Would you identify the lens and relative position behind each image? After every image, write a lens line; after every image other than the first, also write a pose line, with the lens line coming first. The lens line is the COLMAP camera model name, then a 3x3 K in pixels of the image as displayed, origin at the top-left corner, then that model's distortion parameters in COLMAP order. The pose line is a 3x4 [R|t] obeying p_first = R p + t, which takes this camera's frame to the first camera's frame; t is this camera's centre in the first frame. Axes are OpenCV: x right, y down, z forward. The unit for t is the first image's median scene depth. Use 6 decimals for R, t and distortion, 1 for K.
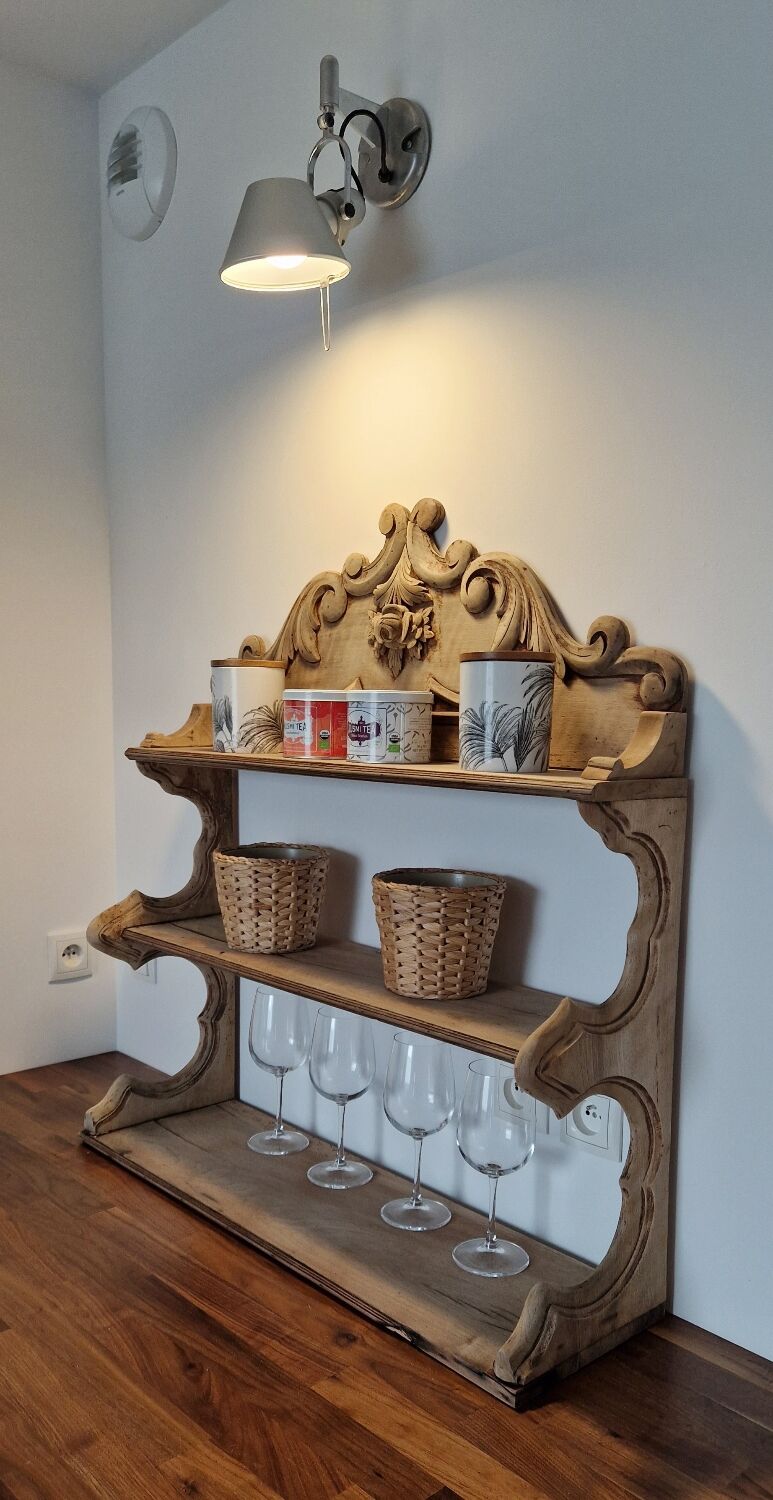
lens RADIAL K [[1131.7, 0, 372.4], [0, 1131.7, 834.3], [0, 0, 1]] dist [0.061460, -0.031315]
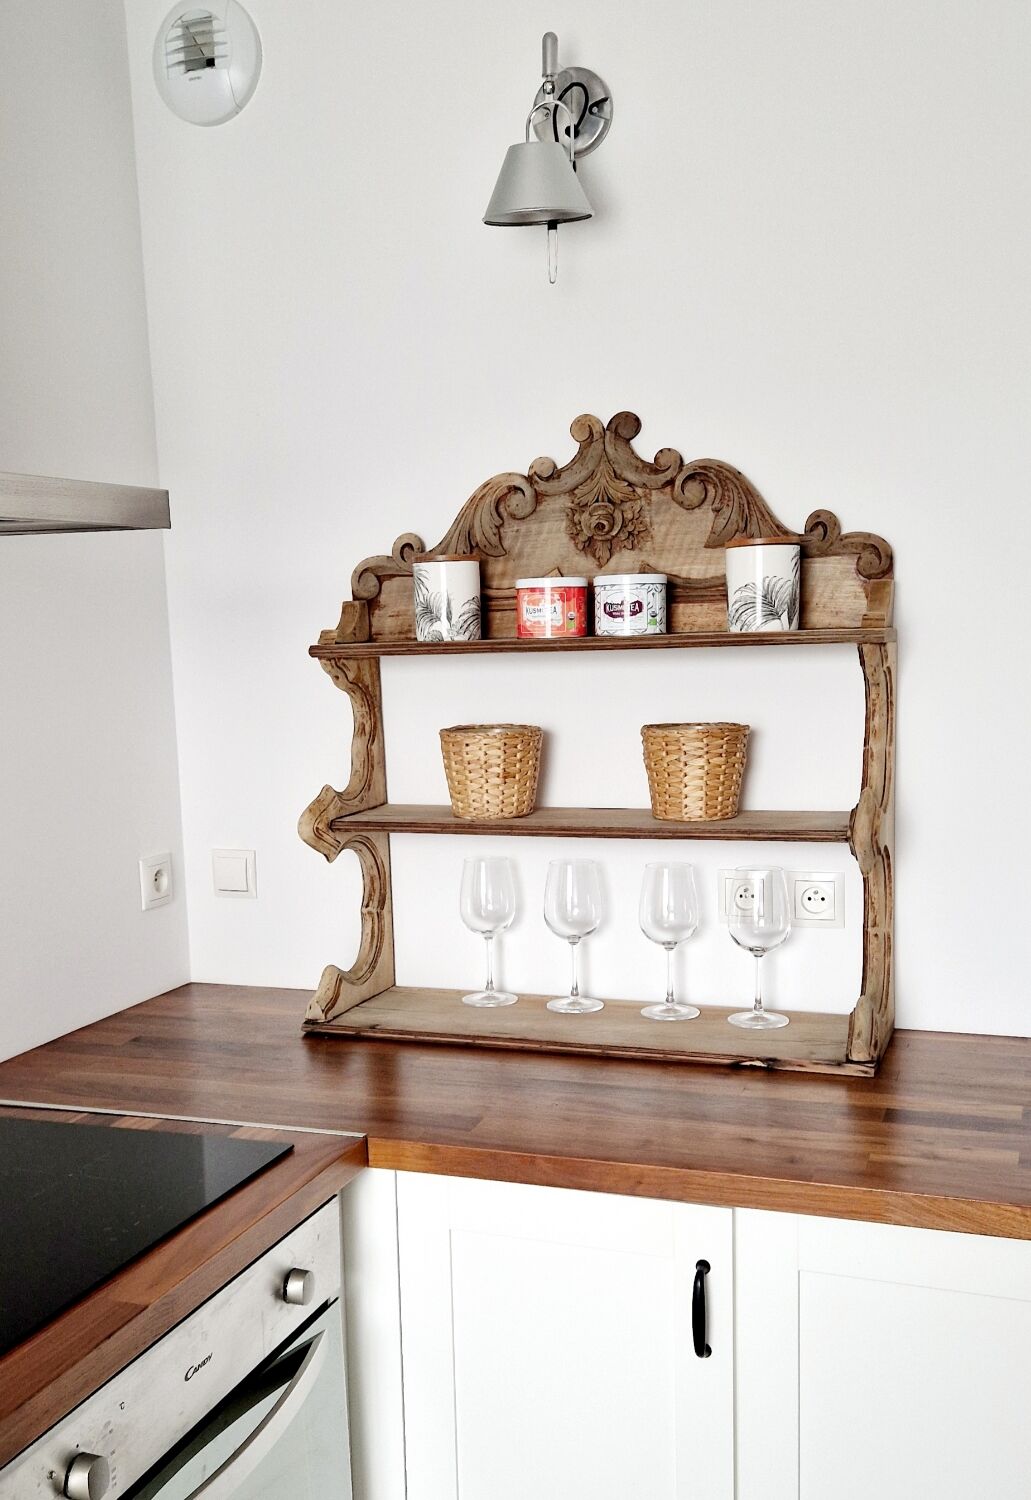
lens RADIAL K [[1502.2, 0, 484.3], [0, 1502.2, 848.8], [0, 0, 1]] dist [0.049339, 0.000000]
pose [[0.891056, -0.109100, 0.440587, -0.827834], [0.096865, 0.994029, 0.050242, 0.062807], [-0.443437, -0.002091, 0.896303, -0.341710]]
